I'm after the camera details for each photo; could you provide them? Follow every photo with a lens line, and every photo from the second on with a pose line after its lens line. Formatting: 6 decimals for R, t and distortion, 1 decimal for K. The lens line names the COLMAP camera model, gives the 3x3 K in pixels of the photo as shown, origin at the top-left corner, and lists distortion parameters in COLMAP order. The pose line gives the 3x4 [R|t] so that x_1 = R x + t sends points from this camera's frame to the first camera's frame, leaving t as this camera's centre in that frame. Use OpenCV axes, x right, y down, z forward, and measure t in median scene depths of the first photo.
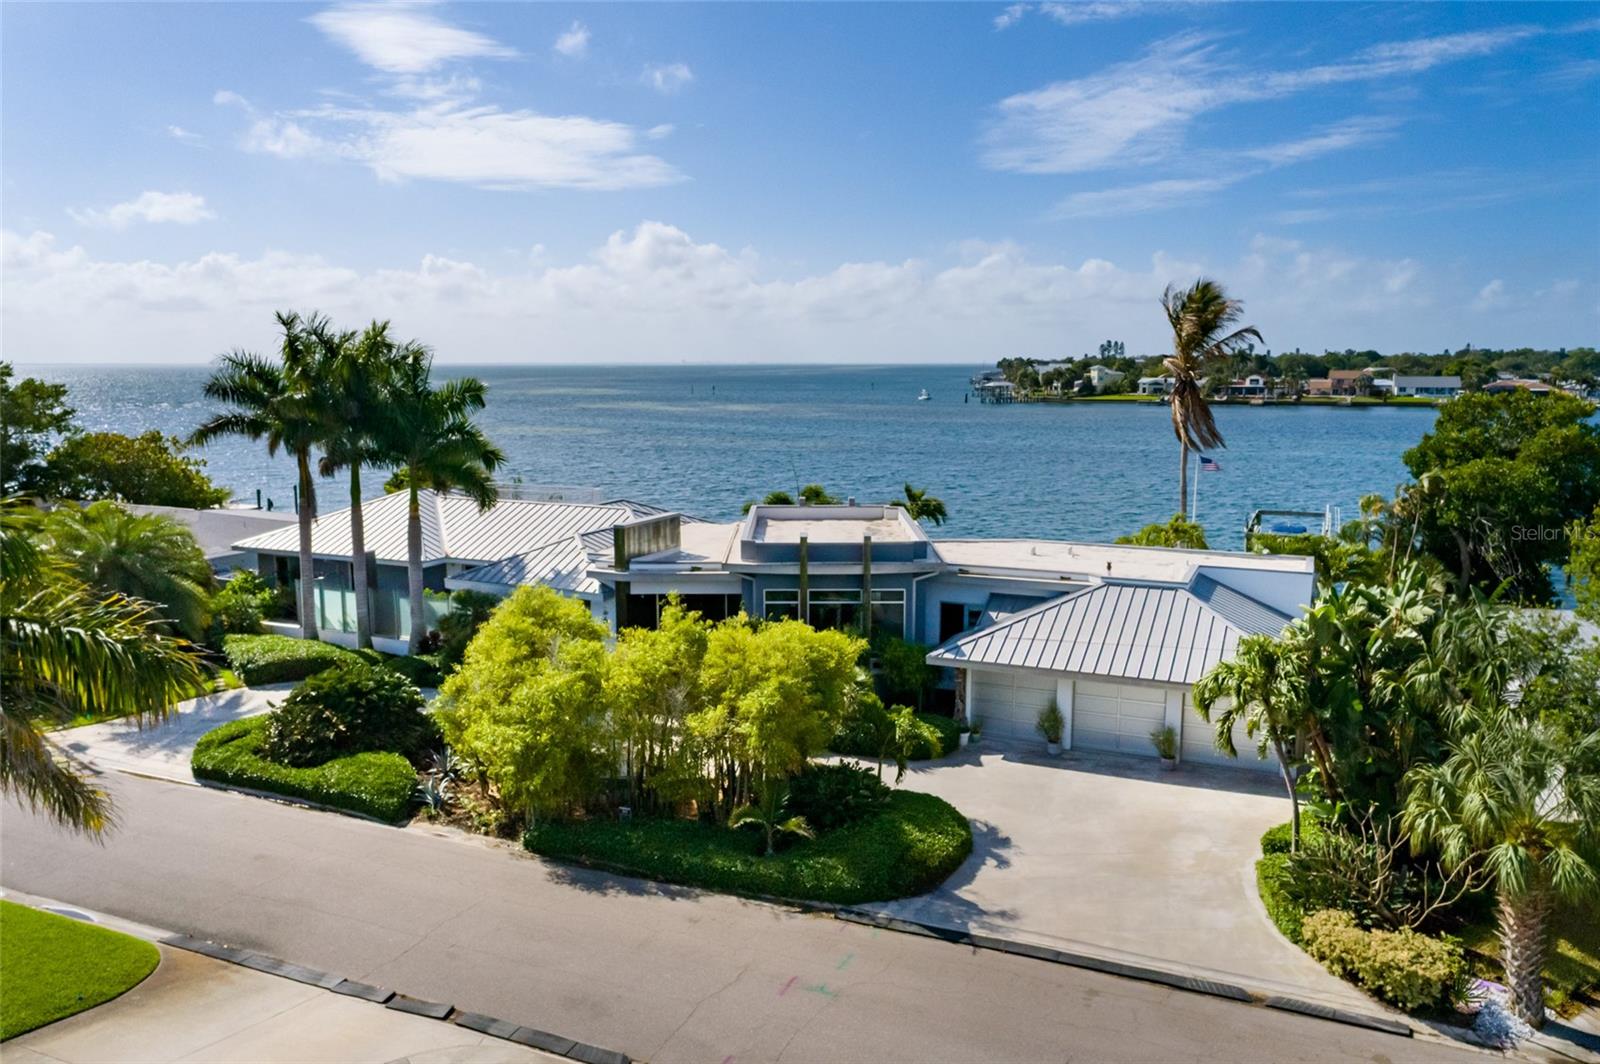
lens RADIAL K [[1173.1, 0, 806.5], [0, 1173.1, 528.2], [0, 0, 1]] dist [-0.001833, 0.002907]
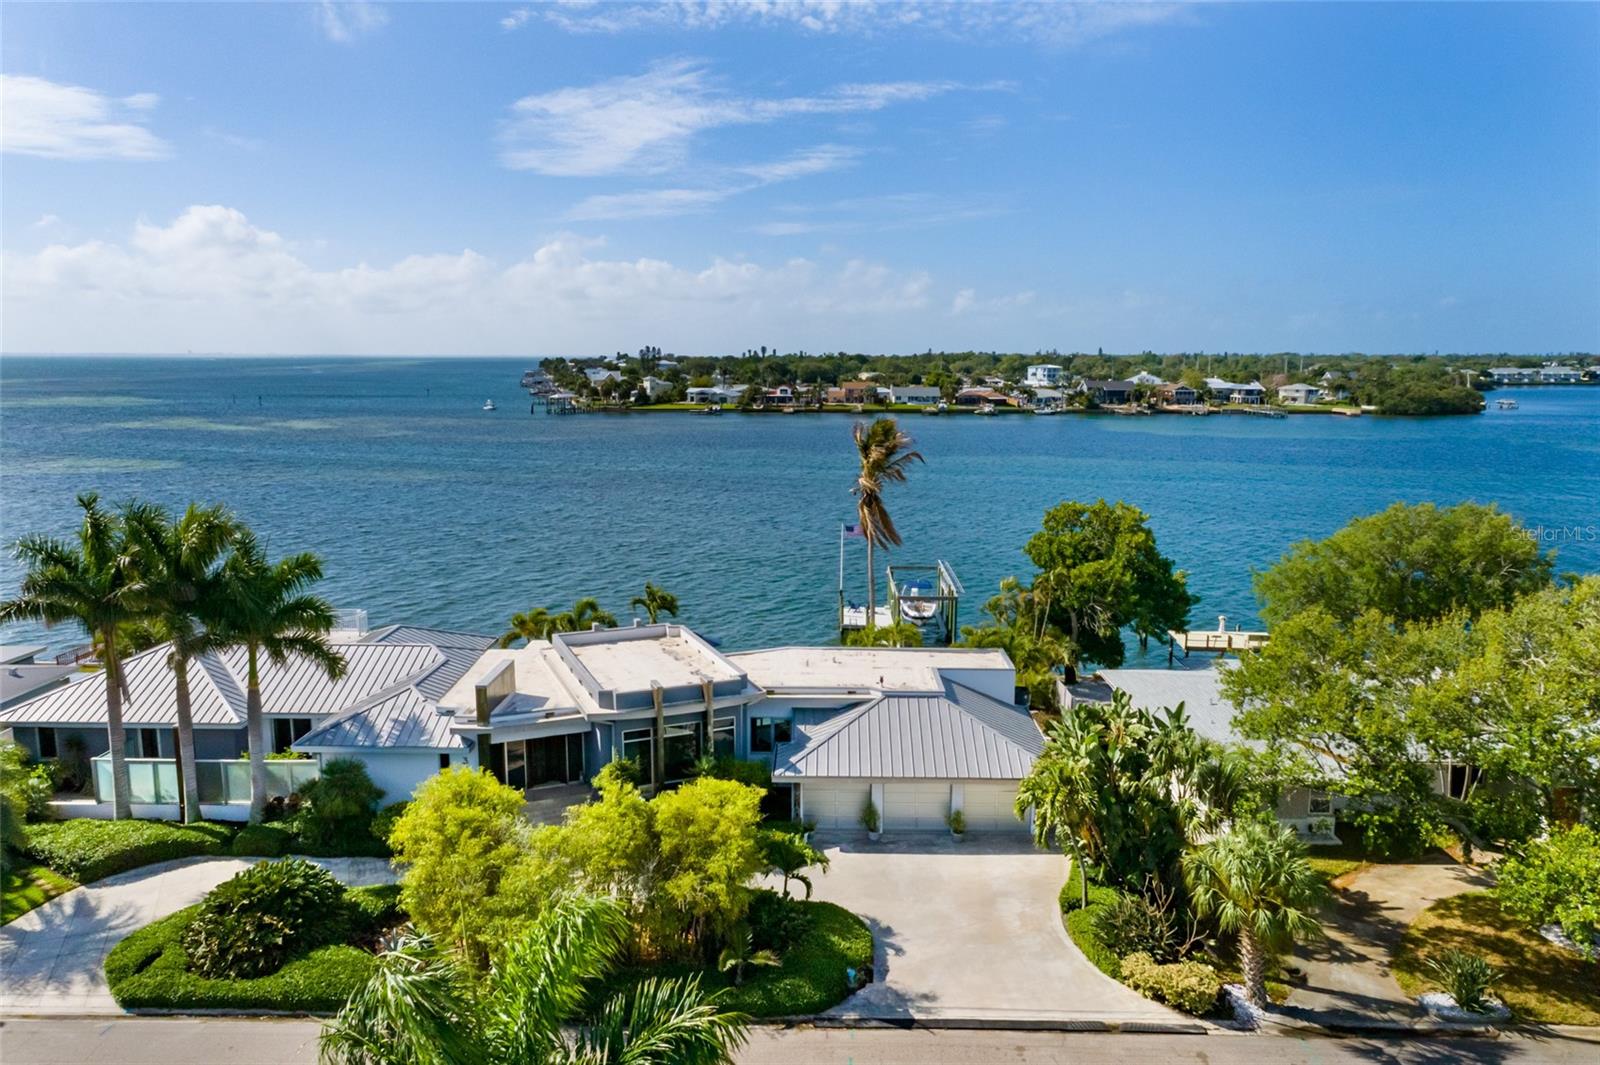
lens RADIAL K [[1095.7, 0, 801.9], [0, 1095.7, 530.6], [0, 0, 1]] dist [-0.001244, 0.006311]
pose [[0.920526, -0.056425, 0.386584, -0.330367], [0.049246, 0.998381, 0.028457, -0.199479], [-0.387564, -0.007158, 0.921815, -0.098214]]
